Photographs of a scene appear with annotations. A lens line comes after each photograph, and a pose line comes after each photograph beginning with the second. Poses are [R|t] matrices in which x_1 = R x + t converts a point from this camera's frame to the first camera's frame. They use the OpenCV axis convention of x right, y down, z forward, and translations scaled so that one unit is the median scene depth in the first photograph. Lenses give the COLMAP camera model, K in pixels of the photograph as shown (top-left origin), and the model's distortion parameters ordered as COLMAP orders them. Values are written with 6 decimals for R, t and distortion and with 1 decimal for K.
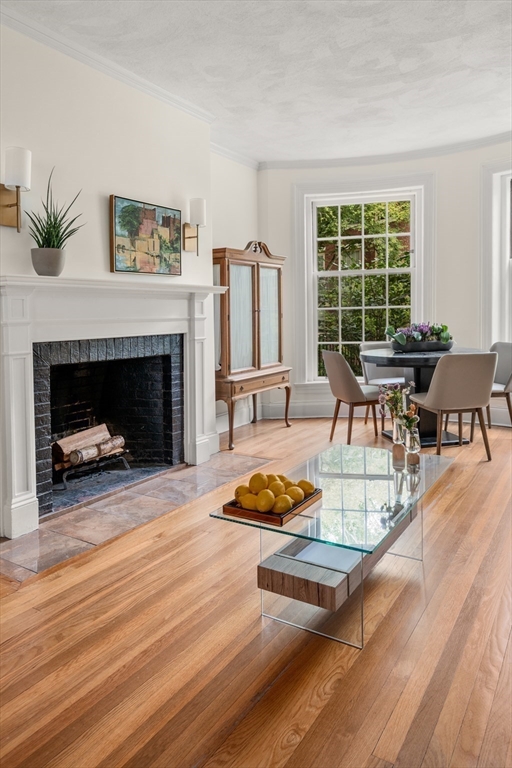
lens RADIAL K [[516.8, 0, 255.6], [0, 516.8, 350.5], [0, 0, 1]] dist [0.004244, -0.000140]
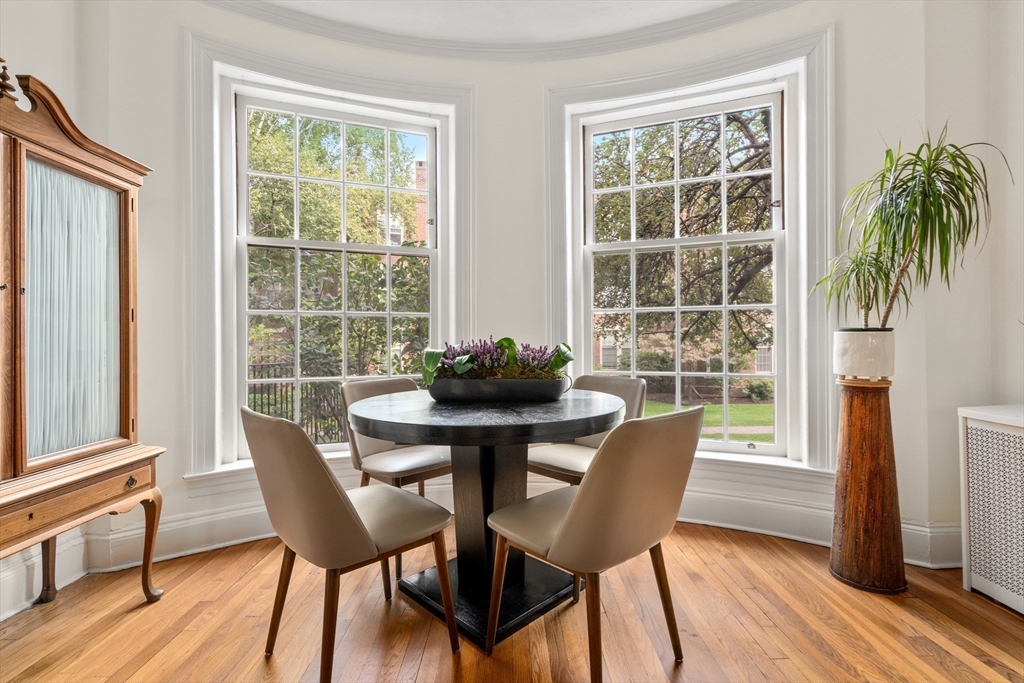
lens RADIAL K [[469.7, 0, 512.1], [0, 469.7, 350.2], [0, 0, 1]] dist [-0.001989, -0.000133]
pose [[0.832586, 0.014512, 0.553706, 0.123375], [0.018168, 0.998403, -0.053485, -0.023634], [-0.553598, 0.054590, 0.830993, 0.738588]]
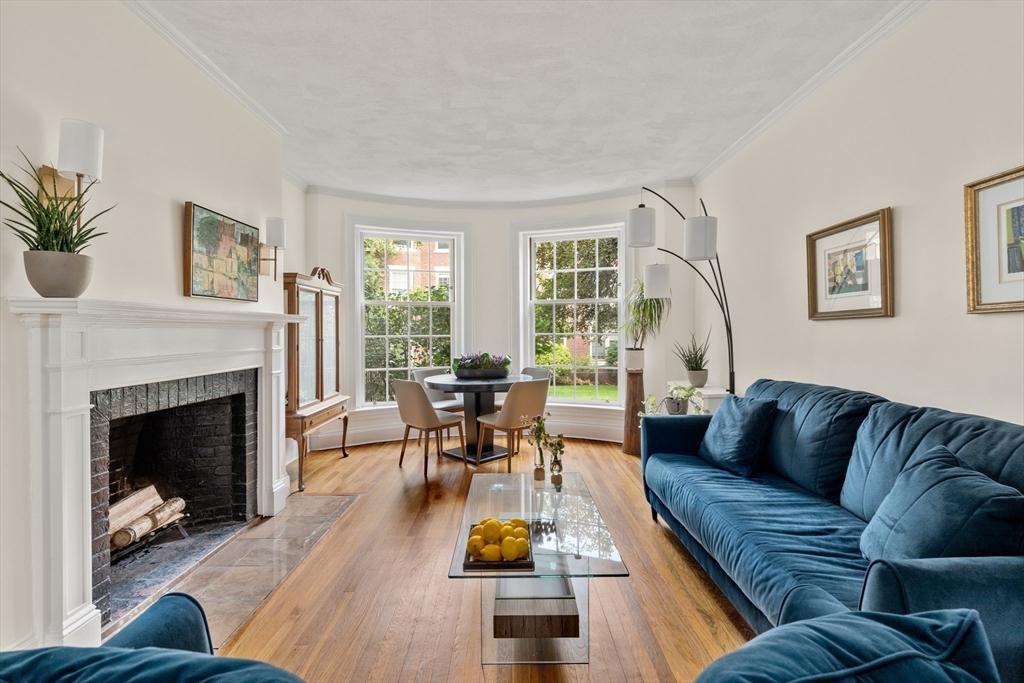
lens RADIAL K [[469.7, 0, 512.1], [0, 469.7, 350.2], [0, 0, 1]] dist [-0.001989, -0.000133]
pose [[0.838046, 0.002186, 0.545595, -0.215407], [0.016688, 0.999421, -0.029638, -0.031758], [-0.545344, 0.033943, 0.837525, 0.096171]]
